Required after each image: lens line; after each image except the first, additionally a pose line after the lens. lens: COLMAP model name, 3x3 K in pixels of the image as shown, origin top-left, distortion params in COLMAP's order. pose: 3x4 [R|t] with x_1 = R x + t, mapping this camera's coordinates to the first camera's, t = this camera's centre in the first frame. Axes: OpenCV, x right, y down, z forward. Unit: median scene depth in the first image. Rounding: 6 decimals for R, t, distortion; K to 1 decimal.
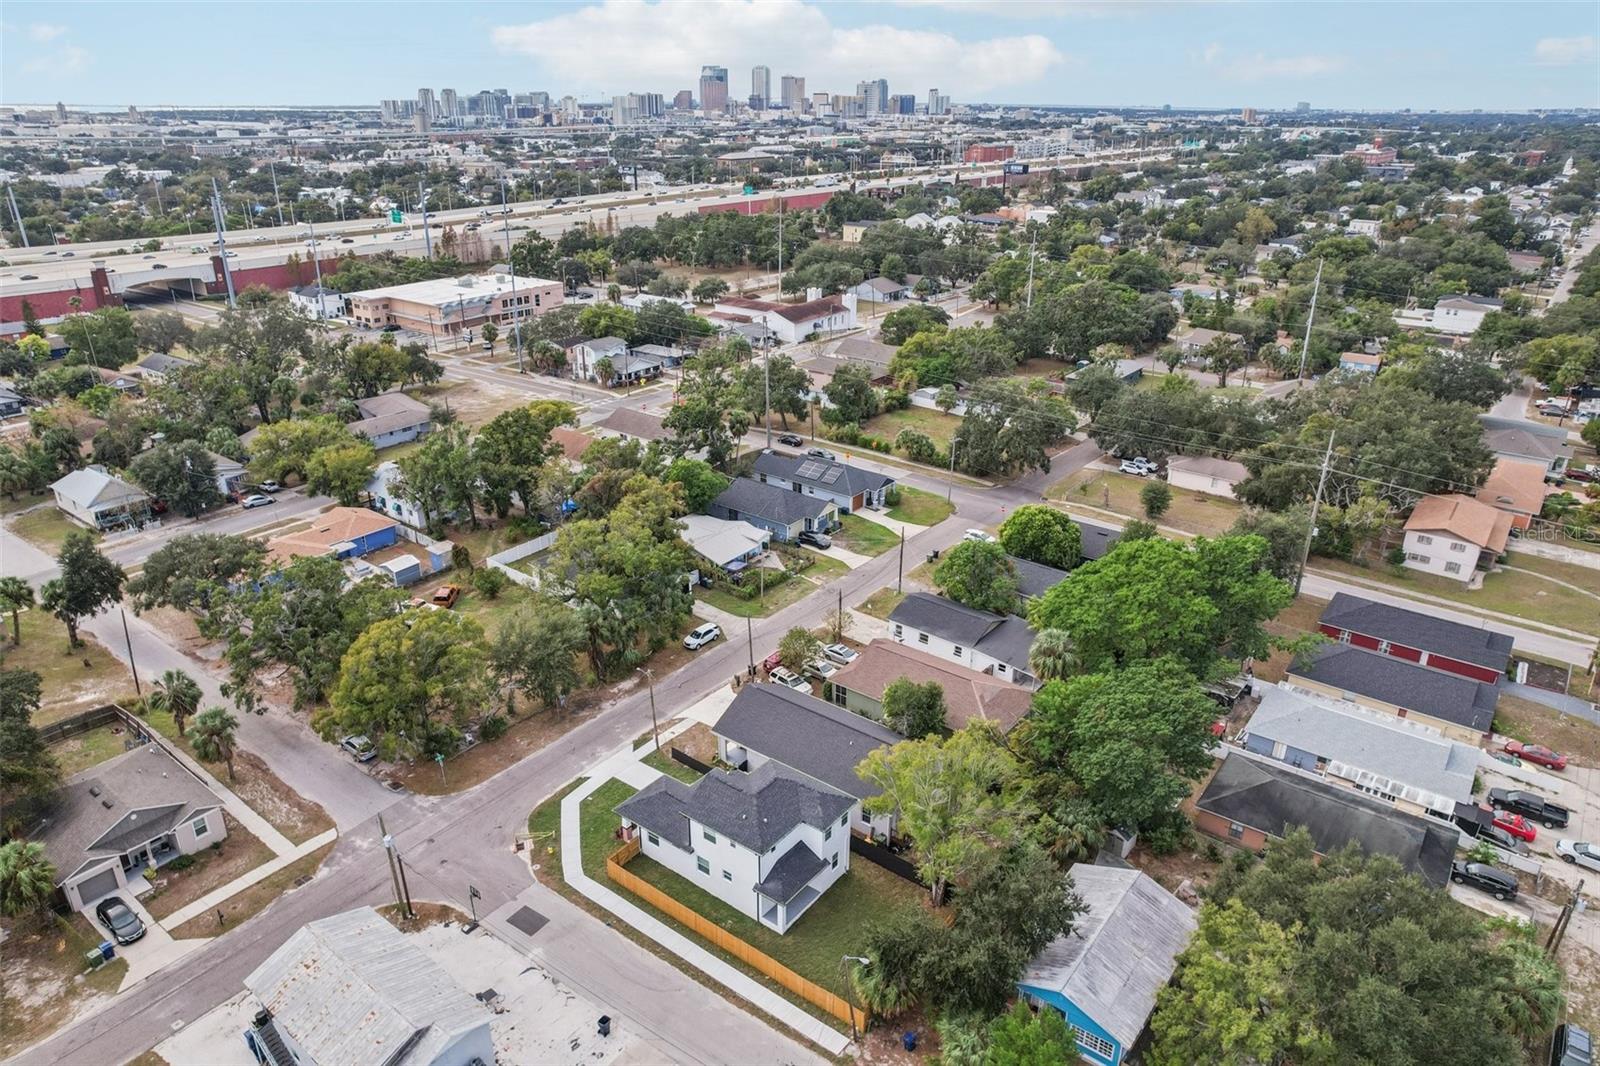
lens RADIAL K [[1021.3, 0, 792.9], [0, 1021.3, 534.1], [0, 0, 1]] dist [-0.068555, 0.062238]
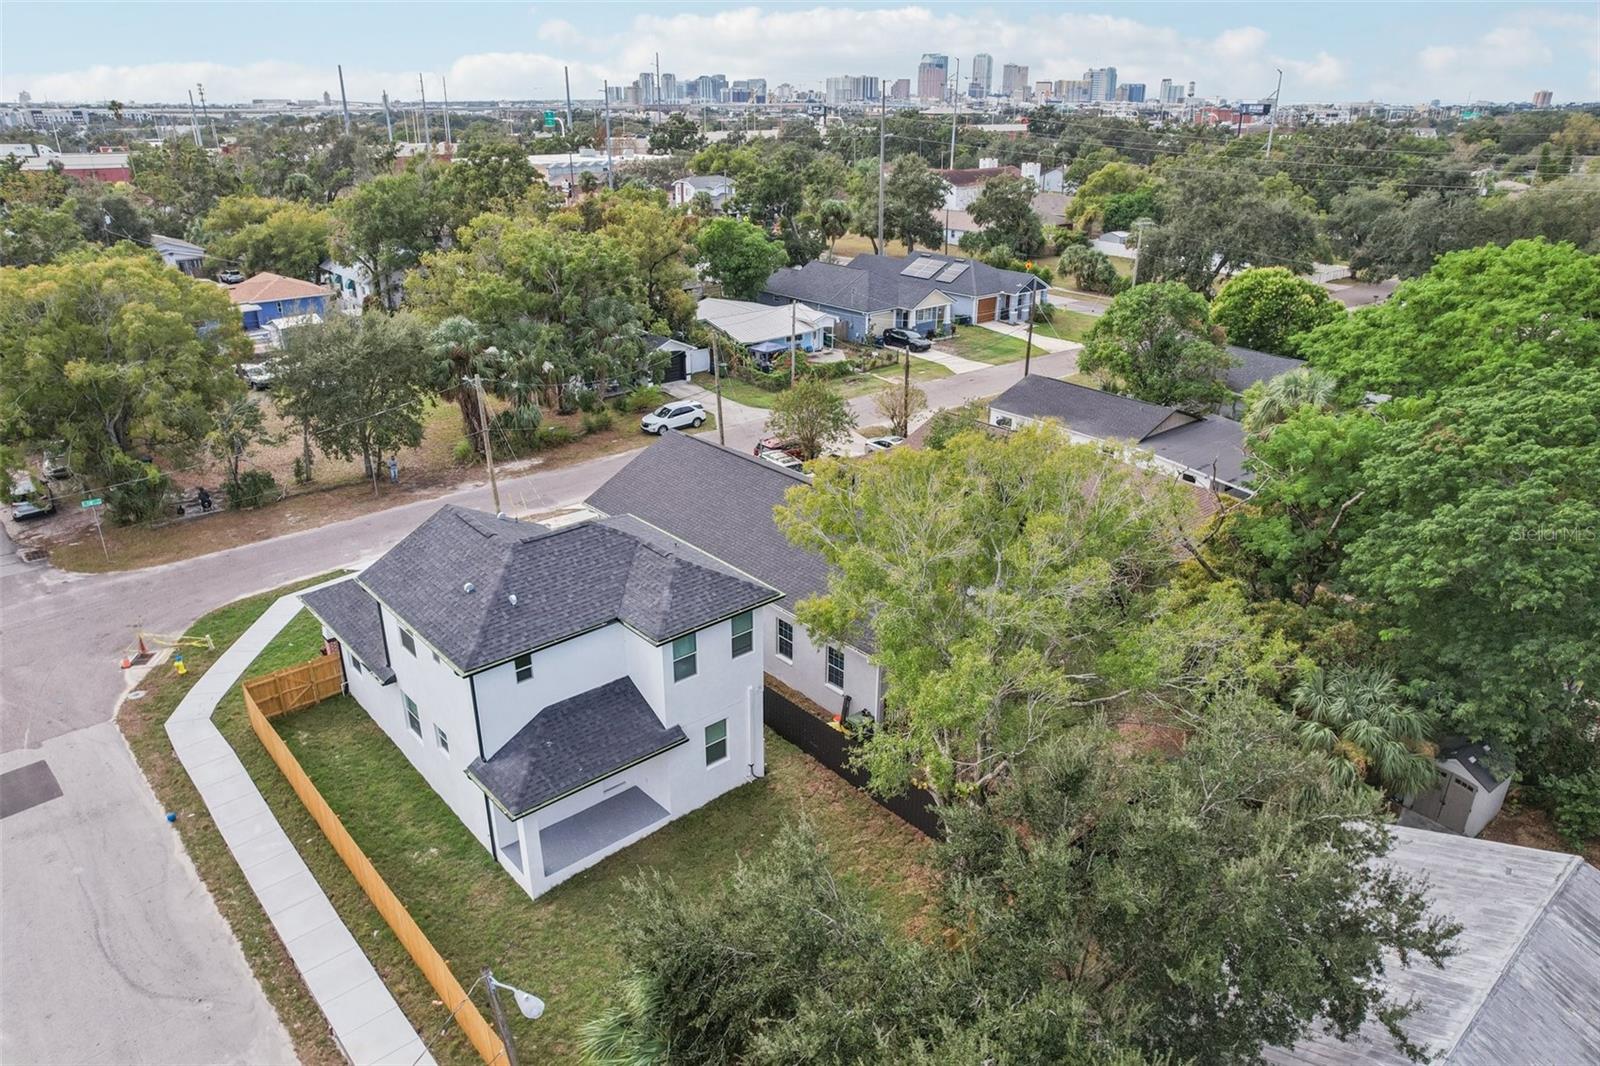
lens RADIAL K [[1037.3, 0, 795.4], [0, 1037.3, 538.3], [0, 0, 1]] dist [-0.074047, 0.065672]
pose [[0.981168, 0.075673, -0.177718, 0.112680], [-0.074753, 0.997131, 0.011875, 0.187278], [0.178106, 0.001634, 0.984010, 0.480536]]
